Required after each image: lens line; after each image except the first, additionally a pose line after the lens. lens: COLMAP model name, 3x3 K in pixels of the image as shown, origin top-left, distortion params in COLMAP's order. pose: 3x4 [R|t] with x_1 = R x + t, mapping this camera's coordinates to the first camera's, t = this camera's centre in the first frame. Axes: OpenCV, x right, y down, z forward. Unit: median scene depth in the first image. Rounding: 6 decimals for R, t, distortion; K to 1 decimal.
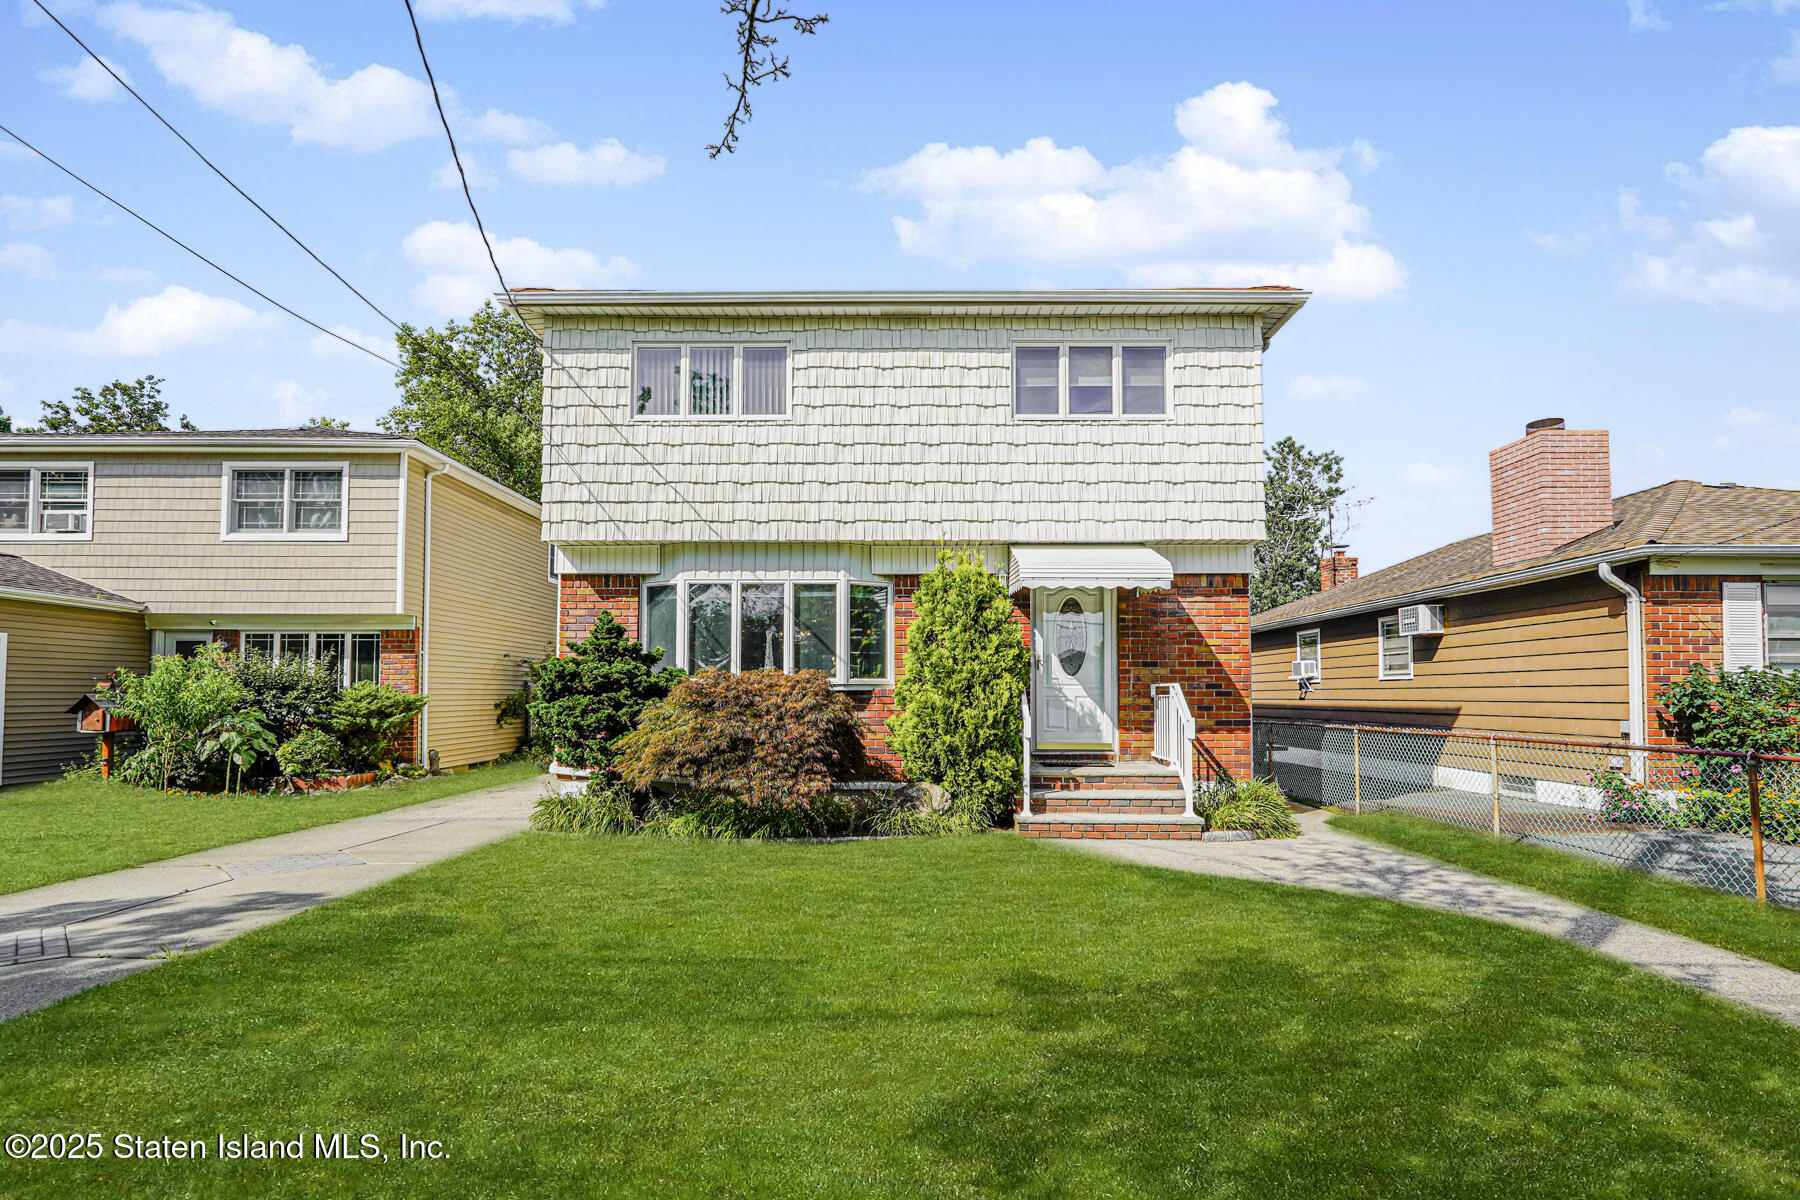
lens RADIAL K [[899.6, 0, 926.4], [0, 899.6, 666.9], [0, 0, 1]] dist [-0.003300, -0.000135]
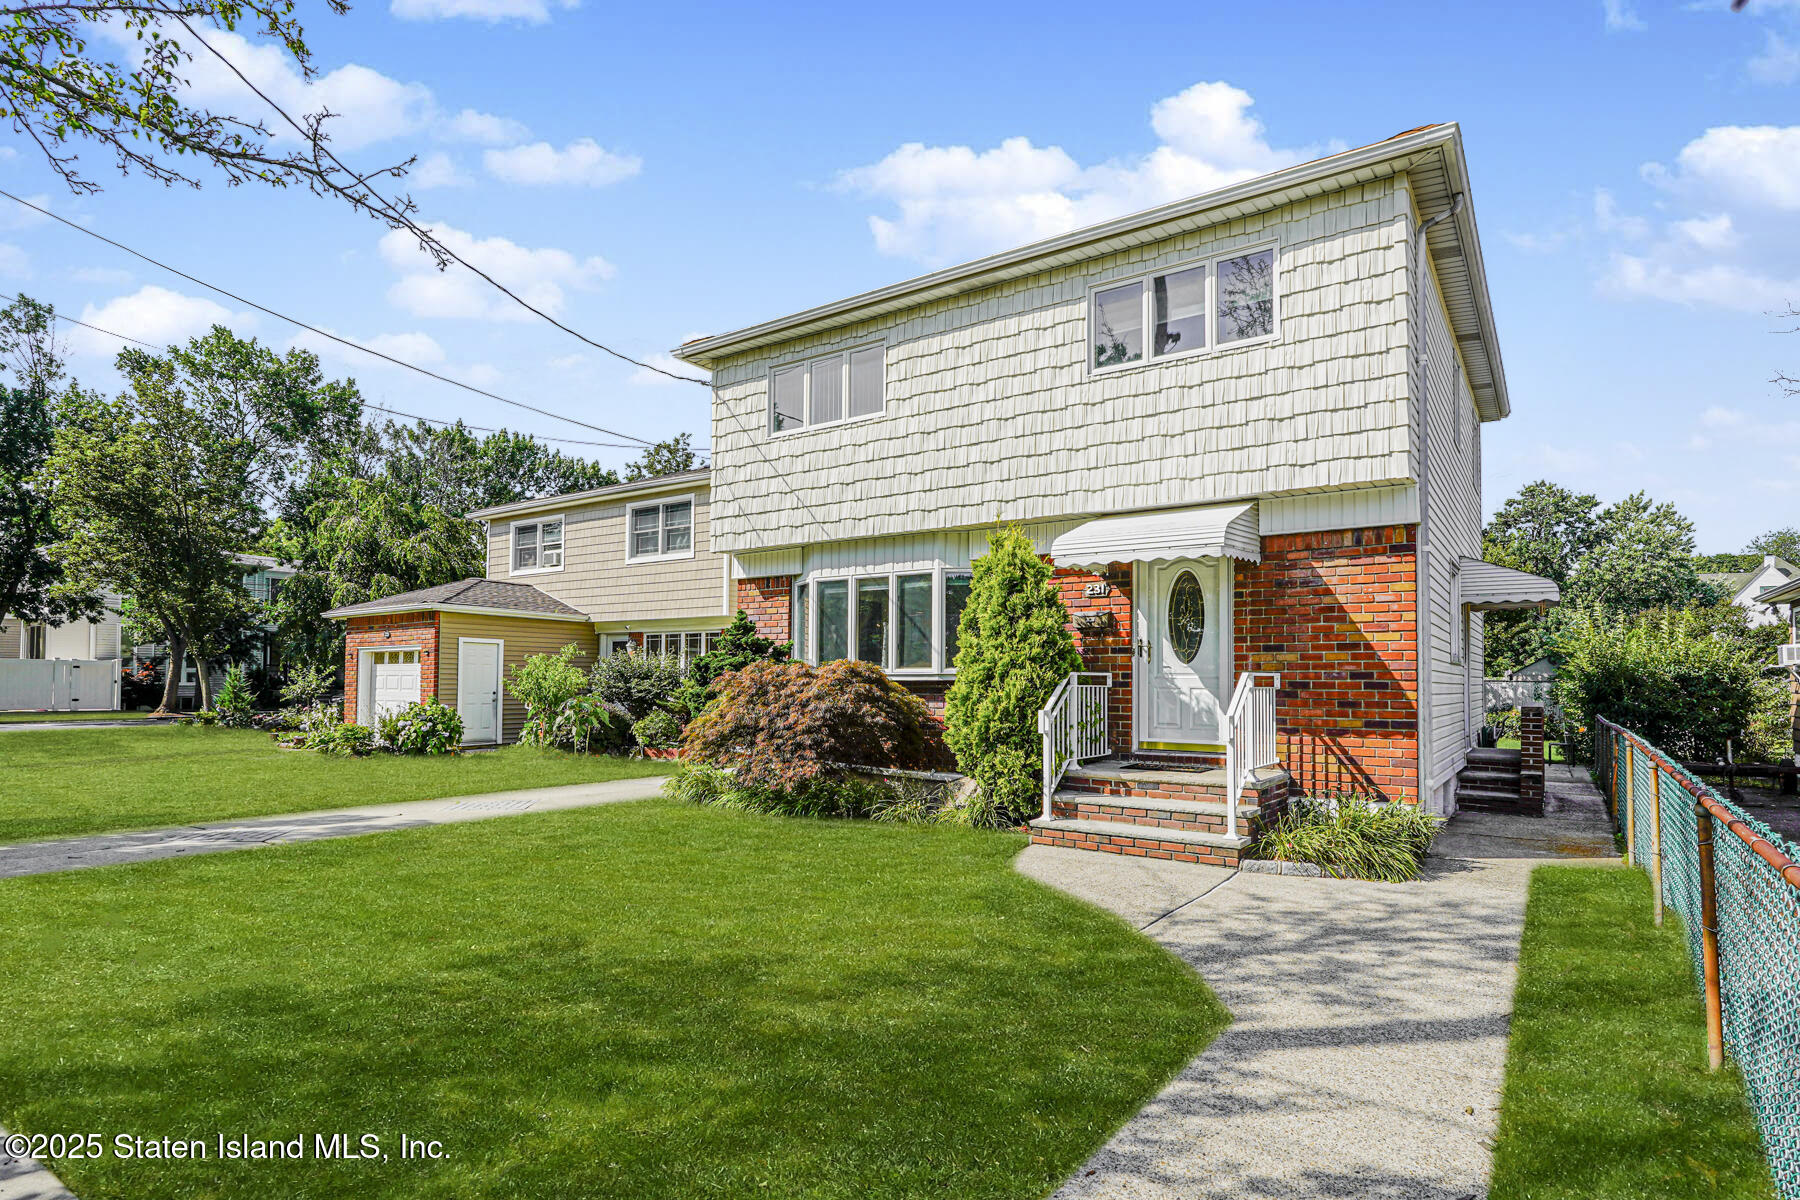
lens RADIAL K [[968.0, 0, 889.0], [0, 968.0, 656.4], [0, 0, 1]] dist [0.000385, 0.000008]
pose [[0.813656, -0.012783, -0.581206, 0.482969], [0.015807, 0.999875, 0.000138, -0.001368], [0.581132, -0.009300, 0.813757, 0.103496]]
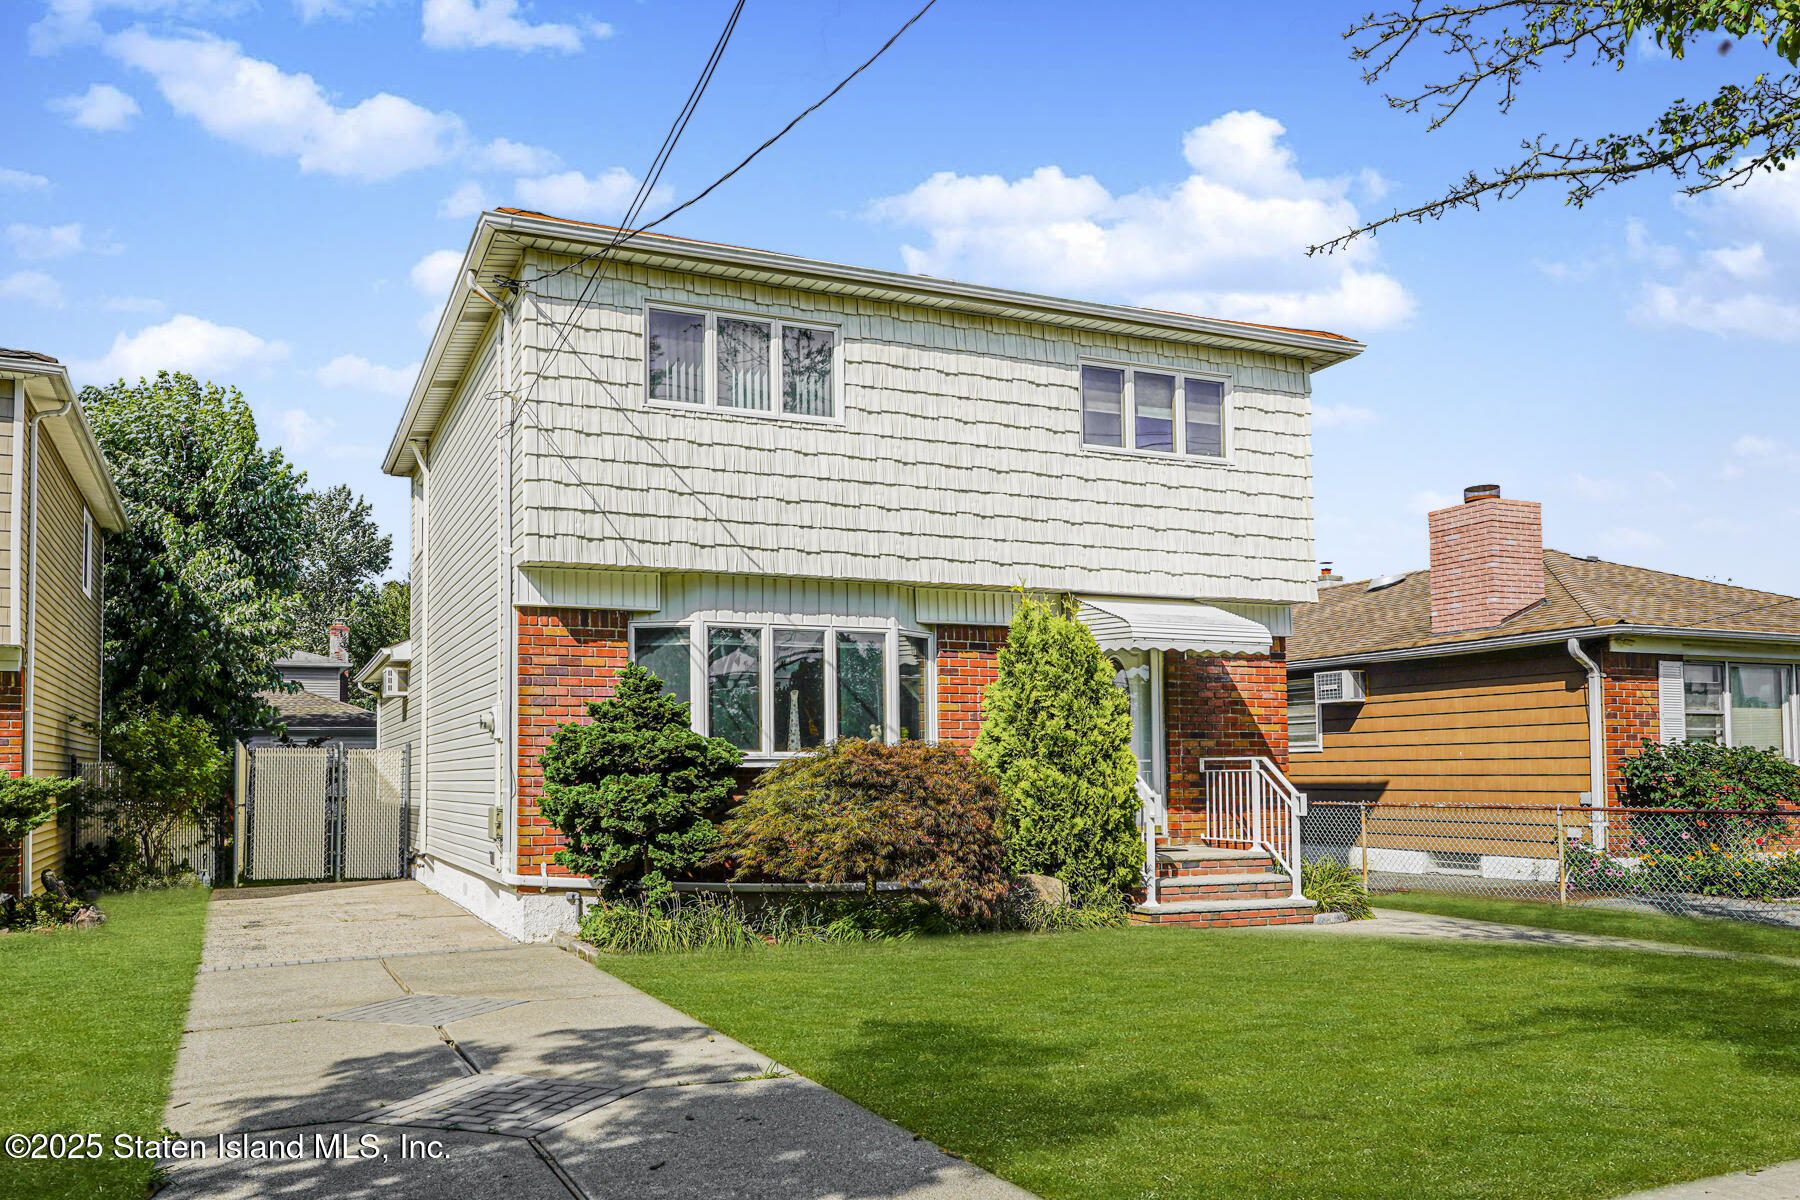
lens RADIAL K [[1375.1, 0, 900.5], [0, 1375.1, 719.9], [0, 0, 1]] dist [0.012113, 0.000034]
pose [[0.912769, 0.008474, 0.408387, -0.590465], [-0.004807, 0.999938, -0.010006, -0.003411], [-0.408447, 0.007170, 0.912754, -0.124071]]
